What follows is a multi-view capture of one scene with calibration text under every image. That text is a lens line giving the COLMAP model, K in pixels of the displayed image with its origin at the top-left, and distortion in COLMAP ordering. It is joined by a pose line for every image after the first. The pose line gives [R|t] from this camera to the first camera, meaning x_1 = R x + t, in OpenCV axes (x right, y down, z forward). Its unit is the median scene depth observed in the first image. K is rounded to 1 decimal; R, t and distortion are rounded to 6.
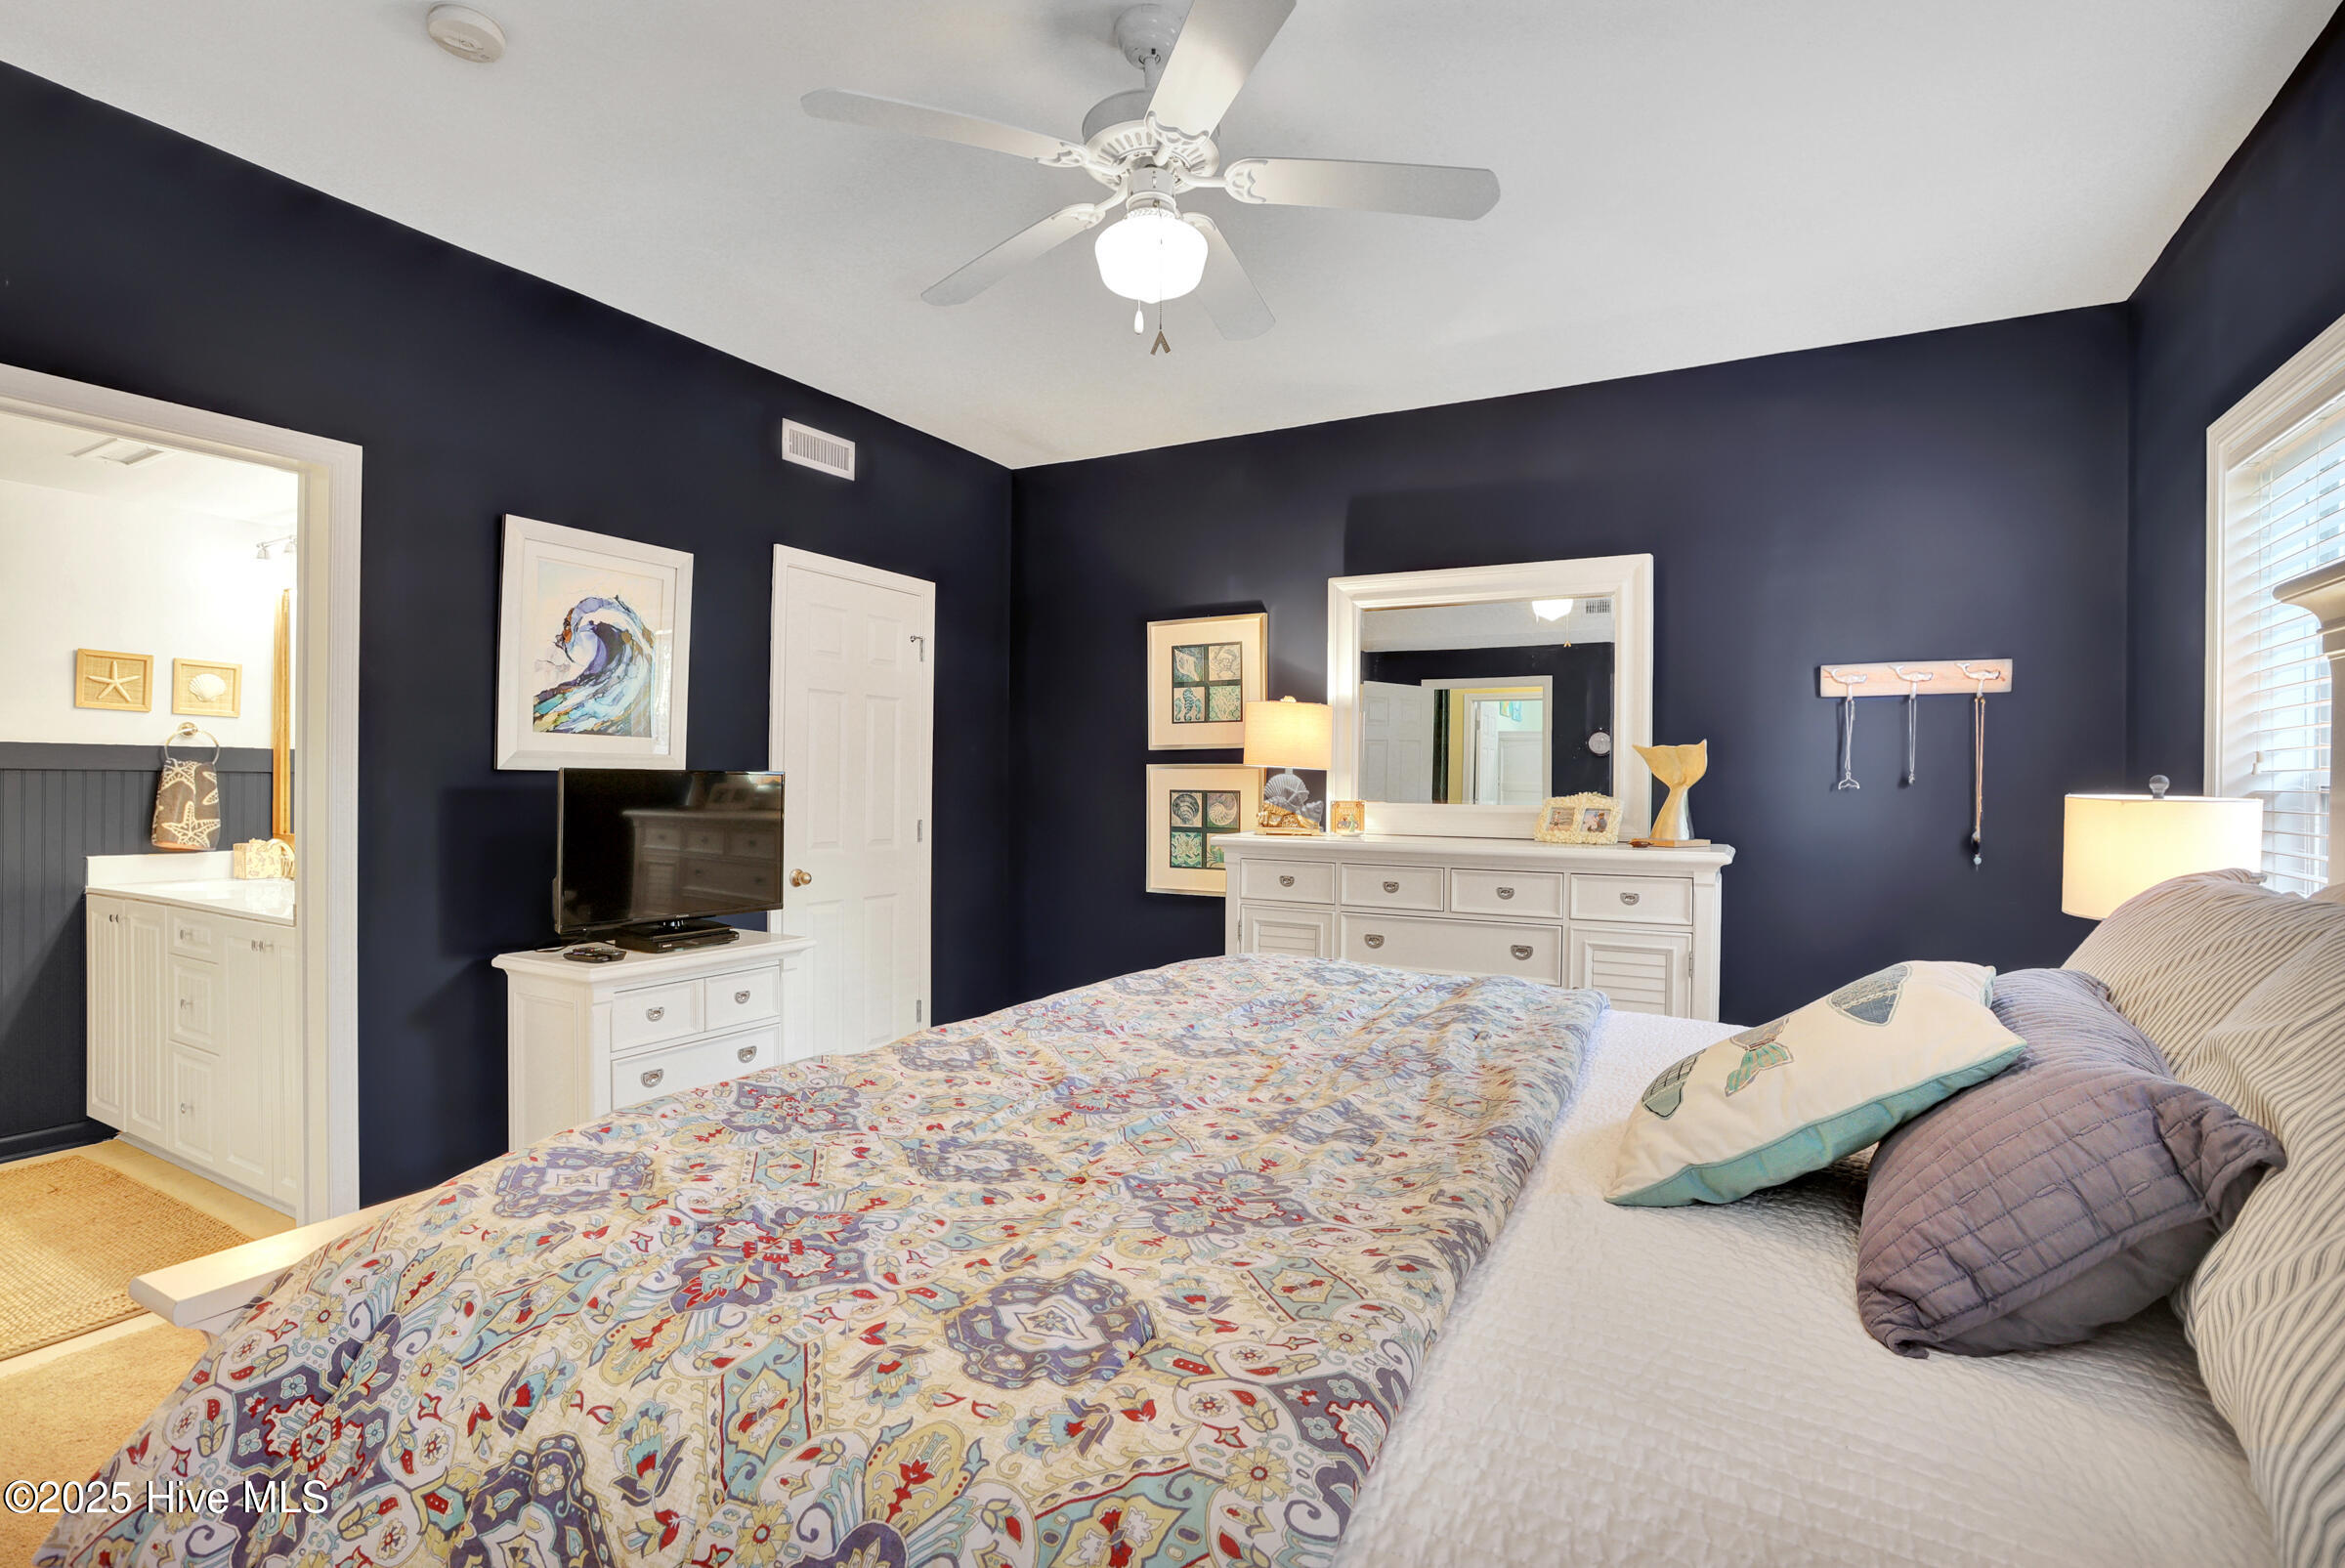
lens RADIAL K [[1108.4, 0, 1176.6], [0, 1108.4, 778.2], [0, 0, 1]] dist [-0.055345, 0.020232]
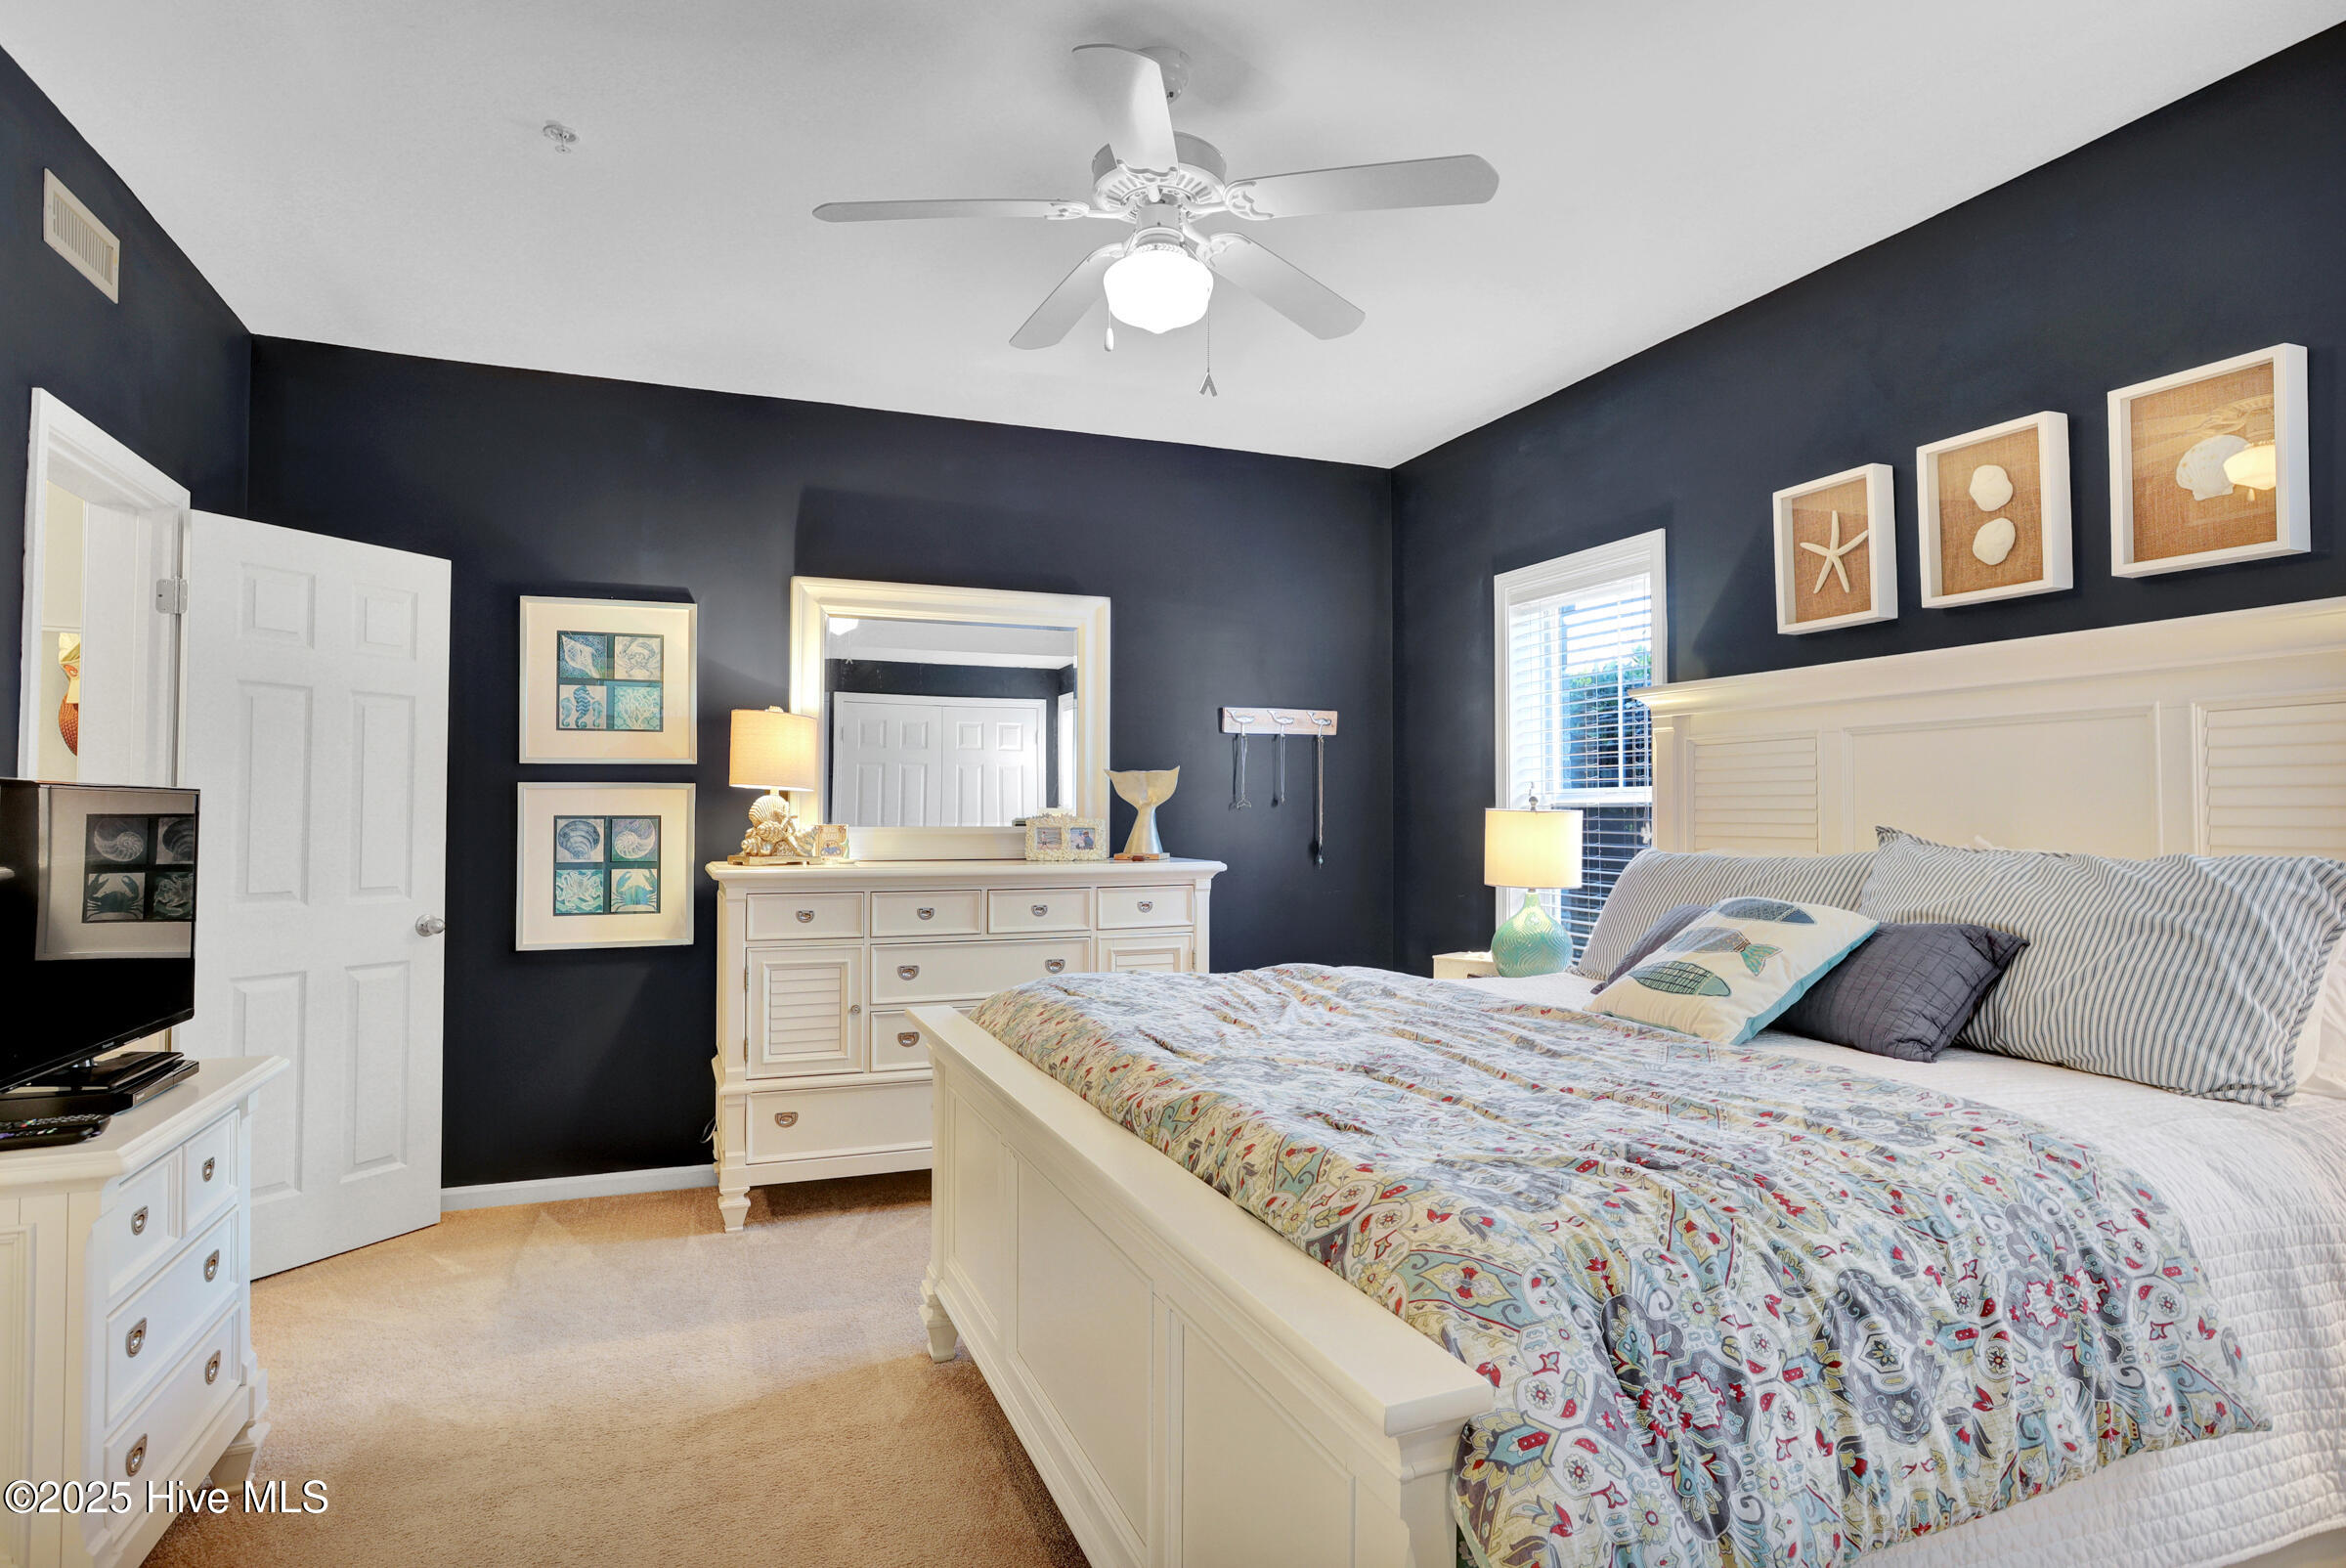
lens RADIAL K [[1255.8, 0, 1173.0], [0, 1255.8, 784.0], [0, 0, 1]] dist [-0.058911, 0.000605]
pose [[0.630376, 0.009951, 0.776226, -0.490068], [0.002913, 0.999880, -0.015184, 0.003384], [-0.776285, 0.011833, 0.630272, 0.143891]]
